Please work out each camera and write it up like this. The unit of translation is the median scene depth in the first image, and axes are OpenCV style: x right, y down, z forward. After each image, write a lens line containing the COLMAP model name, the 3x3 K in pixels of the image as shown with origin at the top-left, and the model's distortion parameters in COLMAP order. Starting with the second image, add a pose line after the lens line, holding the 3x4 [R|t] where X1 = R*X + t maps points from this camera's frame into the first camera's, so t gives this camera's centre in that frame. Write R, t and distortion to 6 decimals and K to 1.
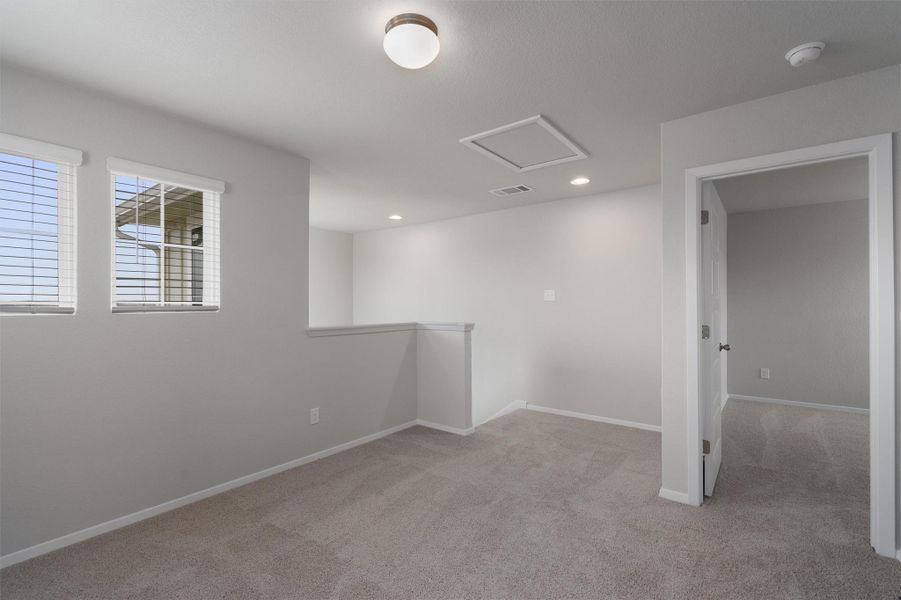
lens RADIAL K [[413.3, 0, 449.6], [0, 413.3, 303.0], [0, 0, 1]] dist [-0.000883, -0.000043]
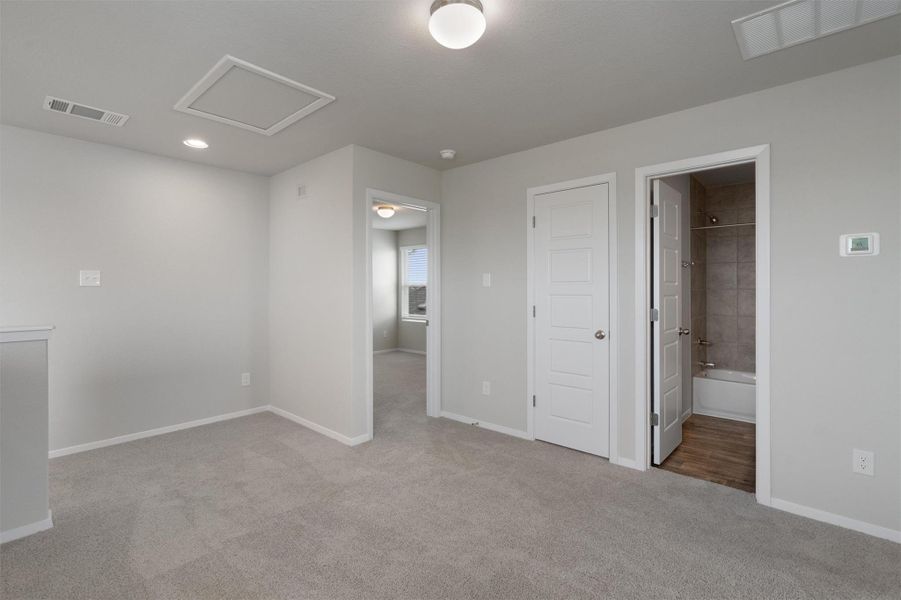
lens RADIAL K [[413.3, 0, 449.8], [0, 413.3, 294.3], [0, 0, 1]] dist [-0.000883, -0.000043]
pose [[0.063780, -0.008054, 0.997931, -0.609513], [-0.000170, 0.999967, 0.008081, 0.003105], [-0.997964, -0.000686, 0.063777, 0.543716]]
